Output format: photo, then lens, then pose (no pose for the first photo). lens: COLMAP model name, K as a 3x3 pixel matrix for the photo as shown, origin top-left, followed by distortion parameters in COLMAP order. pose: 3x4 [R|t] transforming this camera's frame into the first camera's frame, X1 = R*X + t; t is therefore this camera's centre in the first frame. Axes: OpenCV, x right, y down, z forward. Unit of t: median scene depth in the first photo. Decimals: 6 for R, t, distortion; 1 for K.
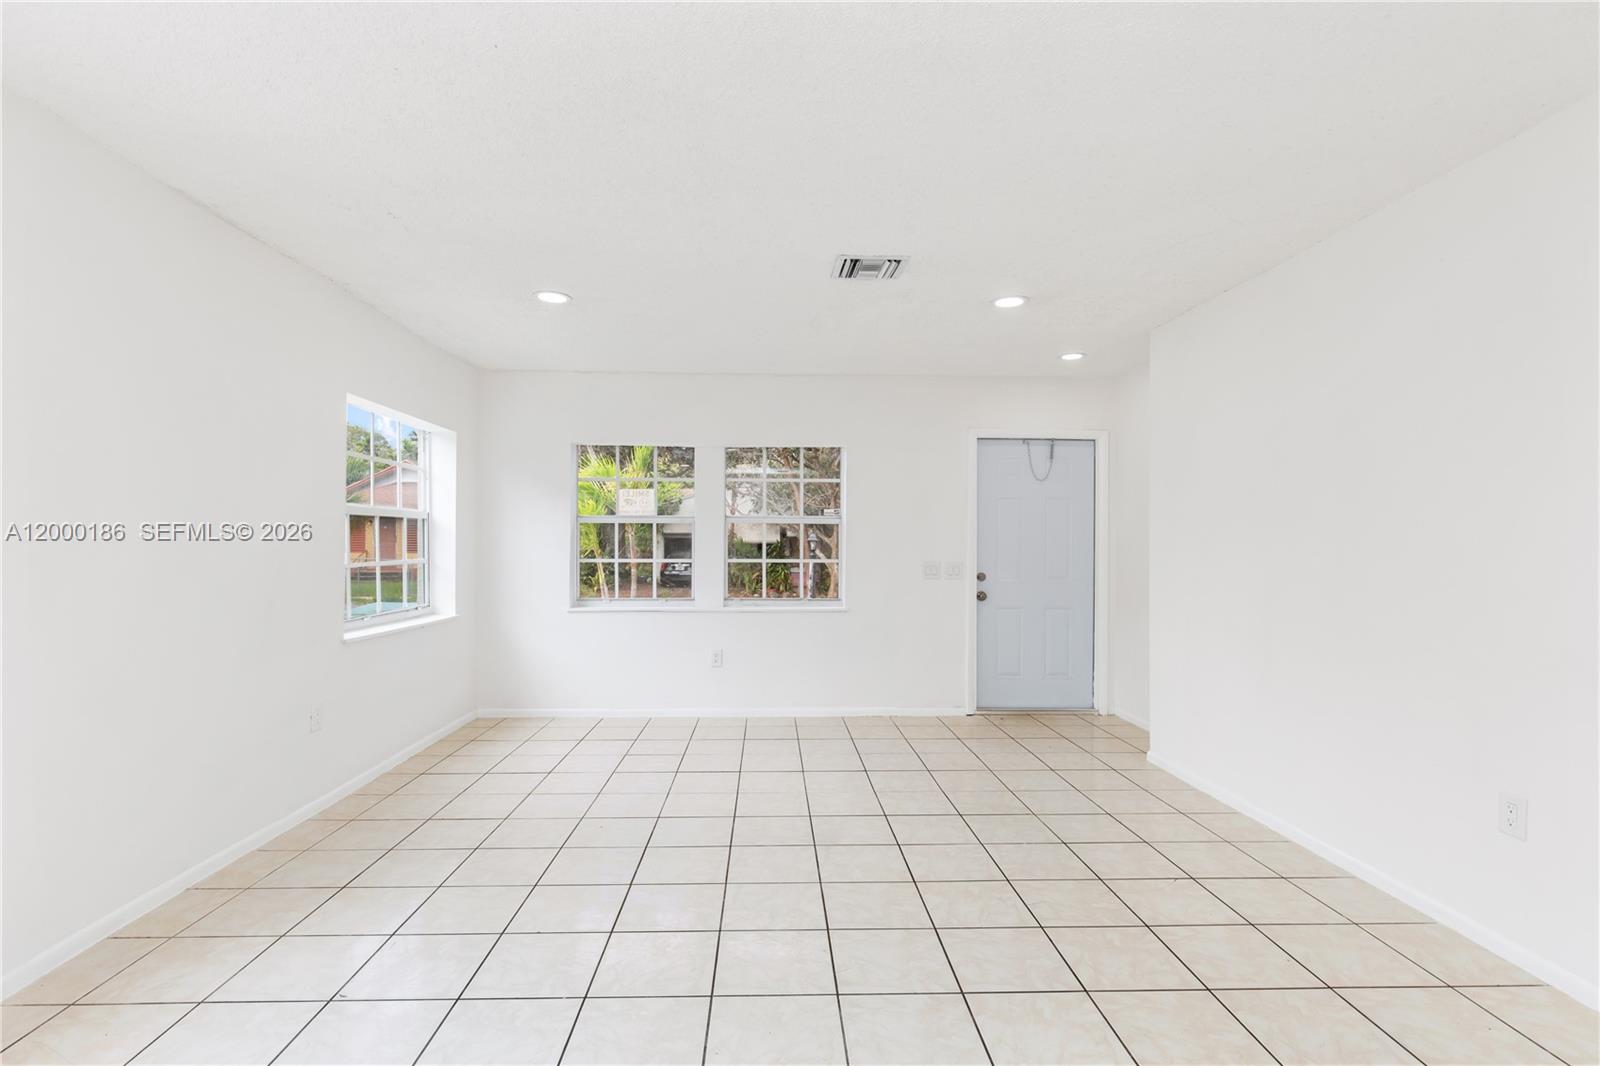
lens RADIAL K [[750.2, 0, 789.0], [0, 750.2, 534.4], [0, 0, 1]] dist [-0.005062, 0.000401]
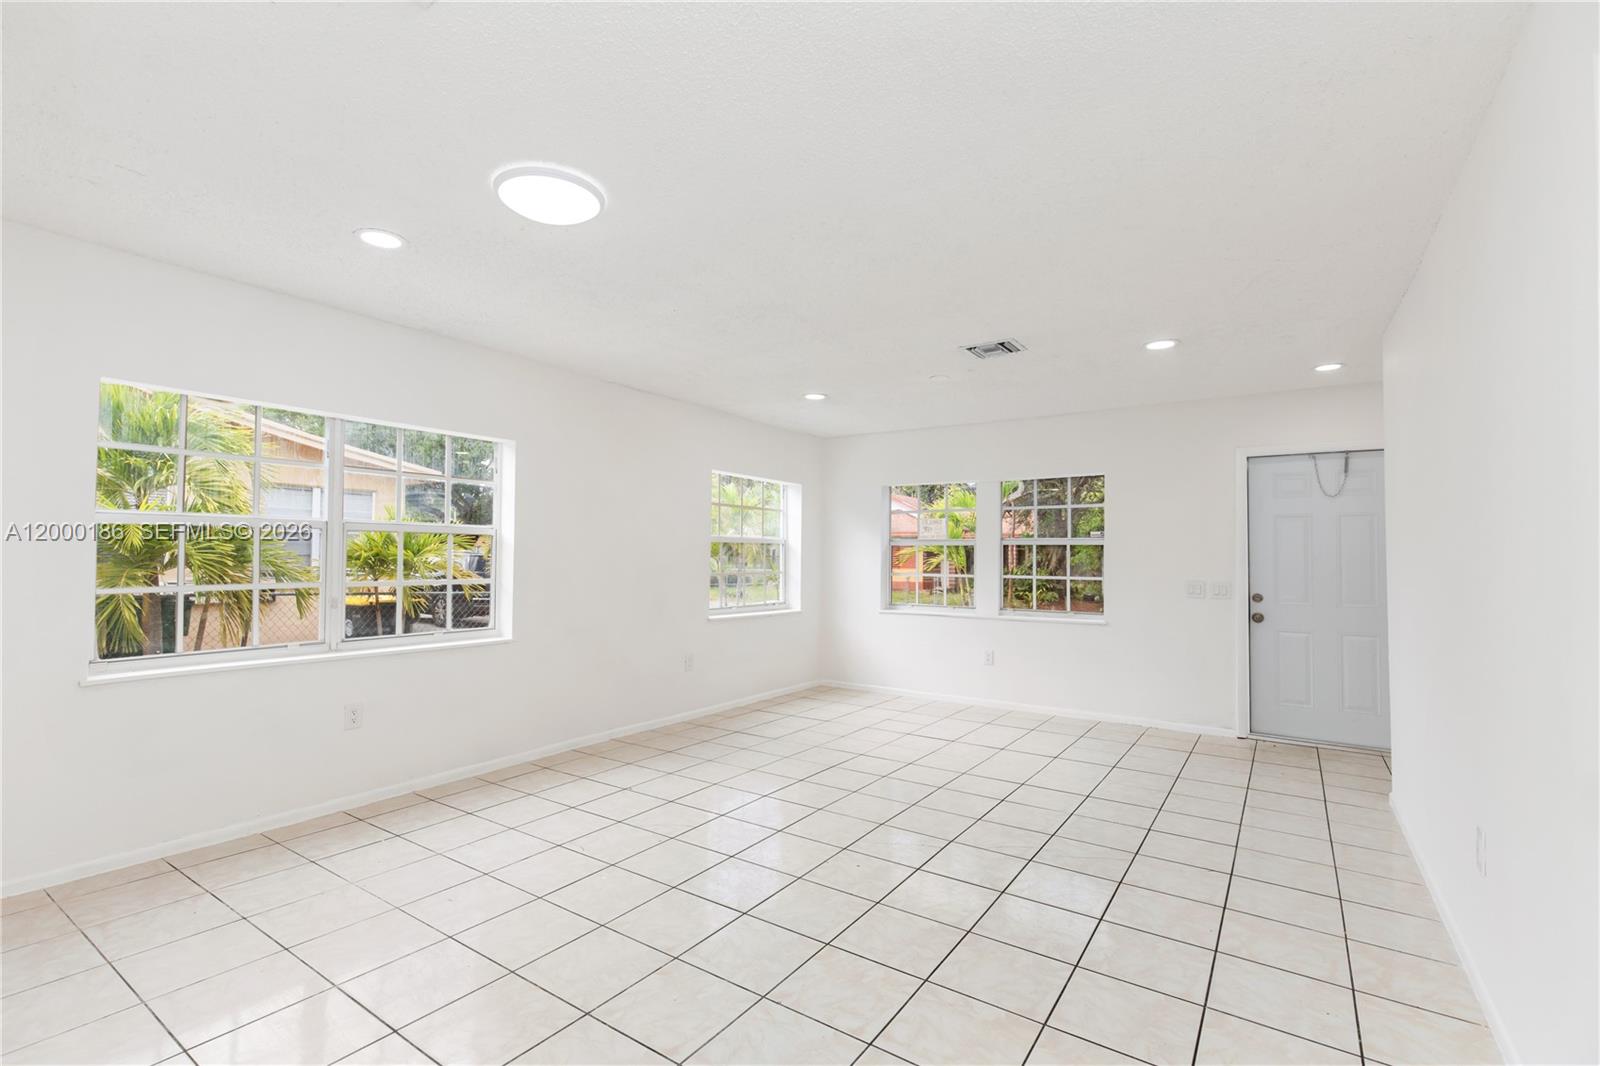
lens RADIAL K [[724.1, 0, 806.7], [0, 724.1, 535.5], [0, 0, 1]] dist [0.004856, -0.002239]
pose [[0.809436, -0.014947, -0.587018, 0.343412], [0.001228, 0.999717, -0.023763, -0.003017], [0.587207, 0.018513, 0.809225, -0.112427]]
